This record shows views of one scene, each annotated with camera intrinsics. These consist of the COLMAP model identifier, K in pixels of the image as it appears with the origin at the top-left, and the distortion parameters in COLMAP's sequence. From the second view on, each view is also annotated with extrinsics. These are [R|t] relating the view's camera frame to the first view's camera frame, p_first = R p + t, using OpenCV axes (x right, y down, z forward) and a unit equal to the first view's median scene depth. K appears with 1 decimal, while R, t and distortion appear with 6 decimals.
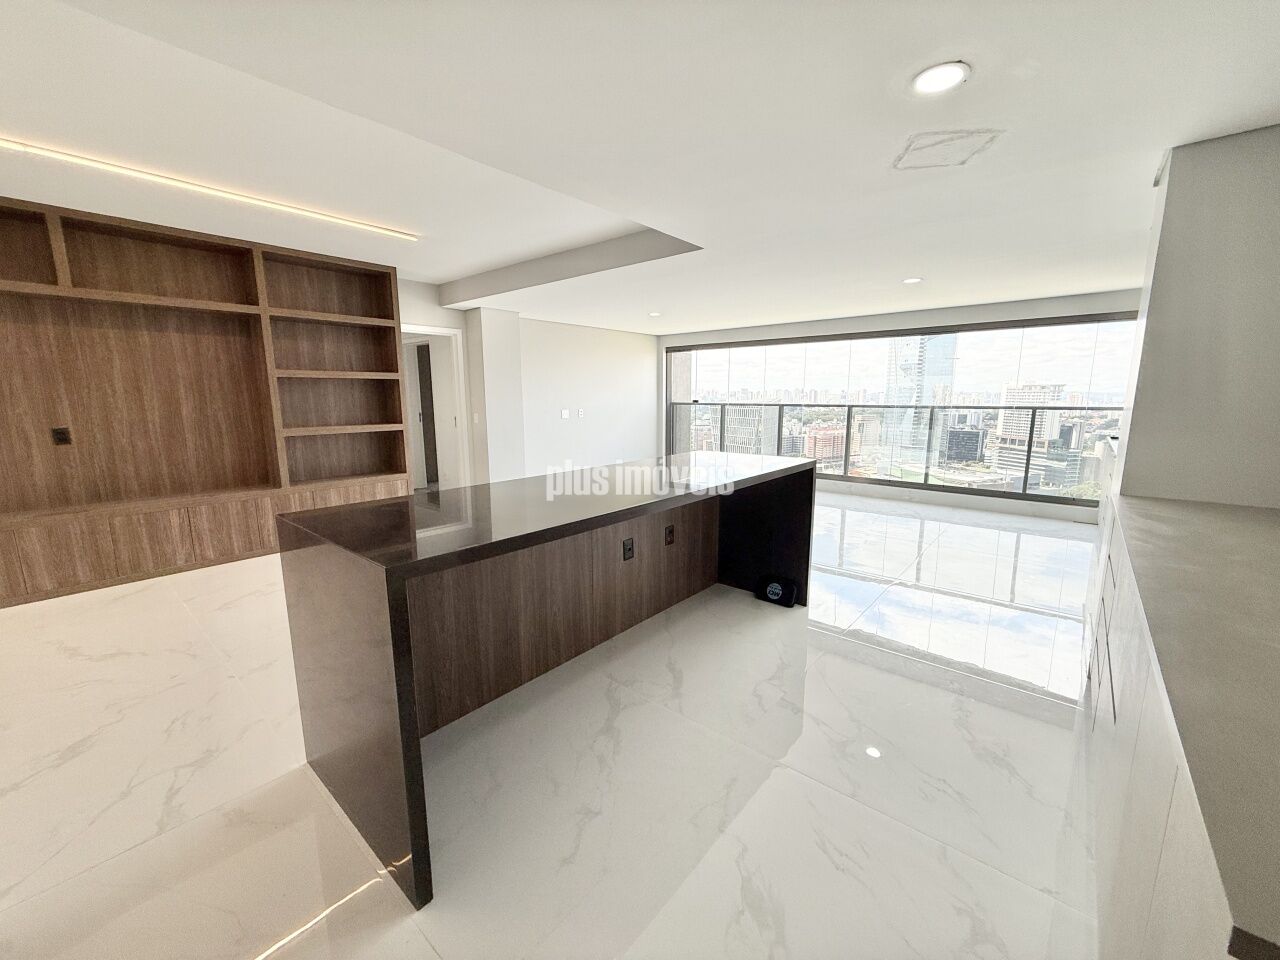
lens RADIAL K [[514.7, 0, 634.5], [0, 514.7, 480.6], [0, 0, 1]] dist [-0.000830, -0.001011]
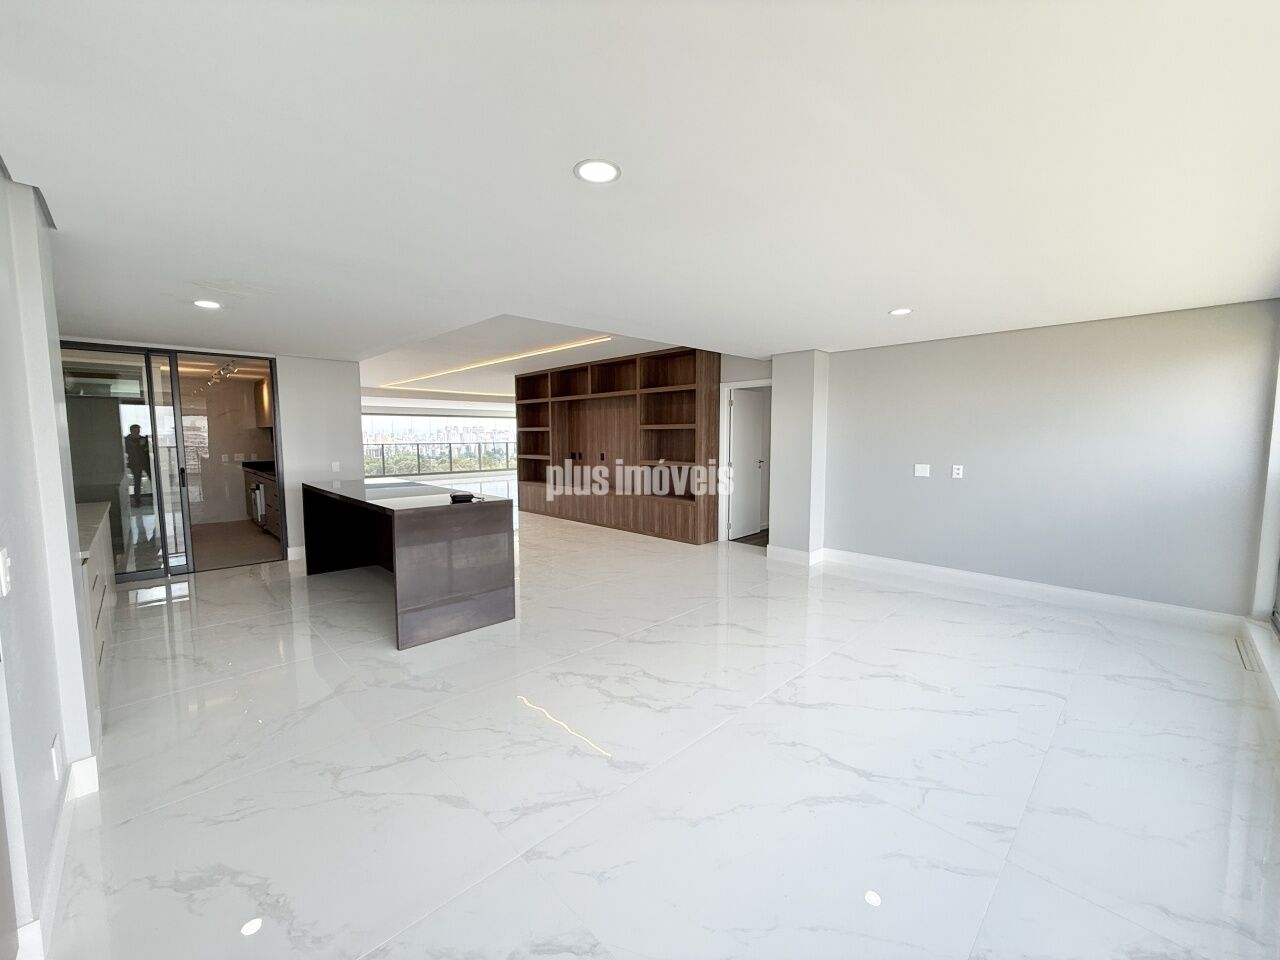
lens RADIAL K [[514.7, 0, 637.5], [0, 514.7, 480.0], [0, 0, 1]] dist [-0.000830, -0.001011]
pose [[-0.088596, 0.081198, -0.992753, 0.853023], [-0.168001, 0.981175, 0.095244, -0.171650], [0.981798, 0.175222, -0.073286, 0.992837]]
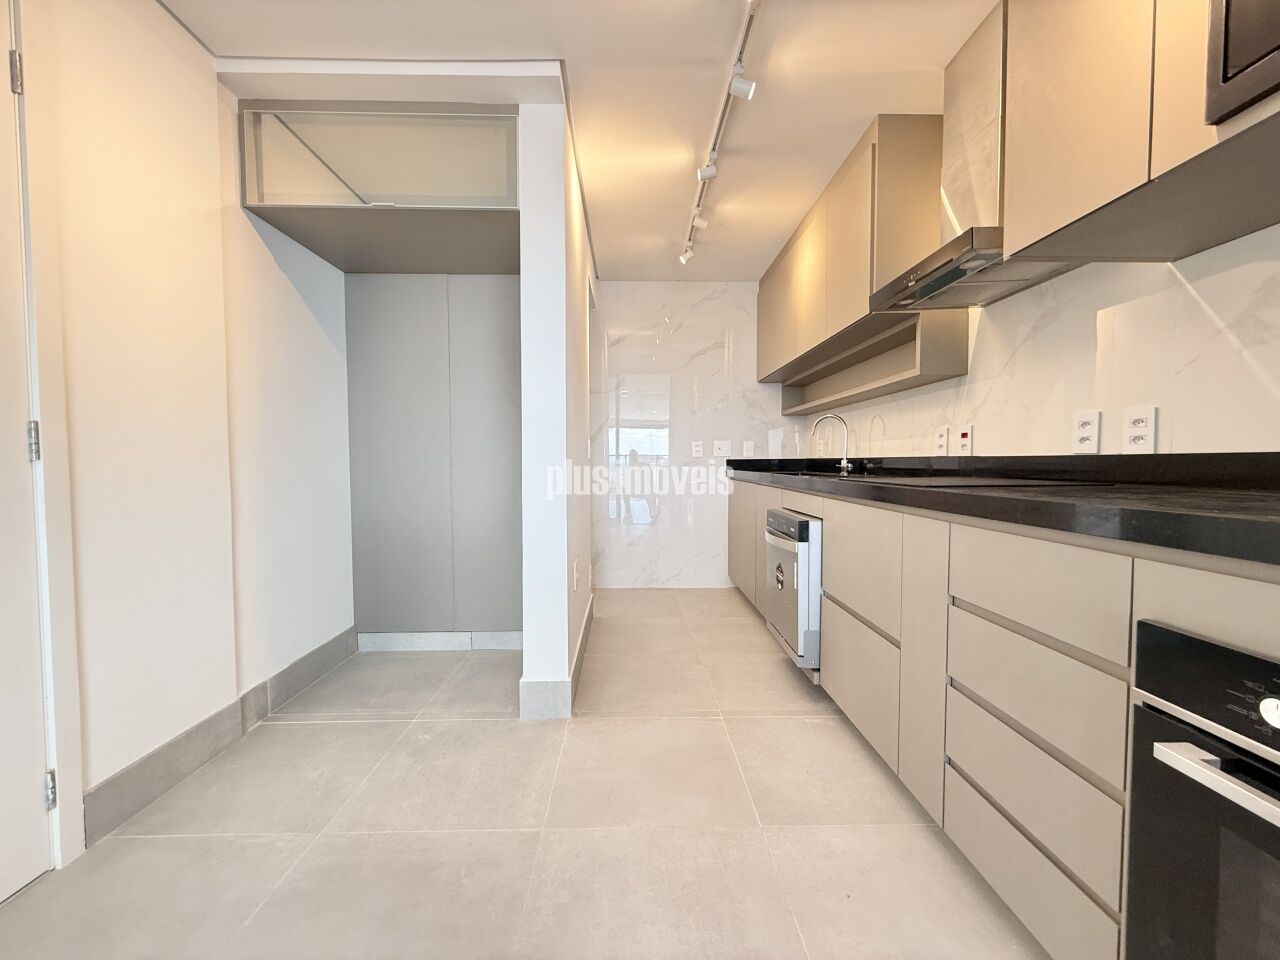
lens RADIAL K [[514.7, 0, 639.7], [0, 514.7, 480.4], [0, 0, 1]] dist [-0.000830, -0.001011]
pose [[-0.743302, 0.025284, -0.668478, 0.784249], [-0.113152, 0.980134, 0.162890, -0.154277], [0.659317, 0.196716, -0.725675, 0.925910]]
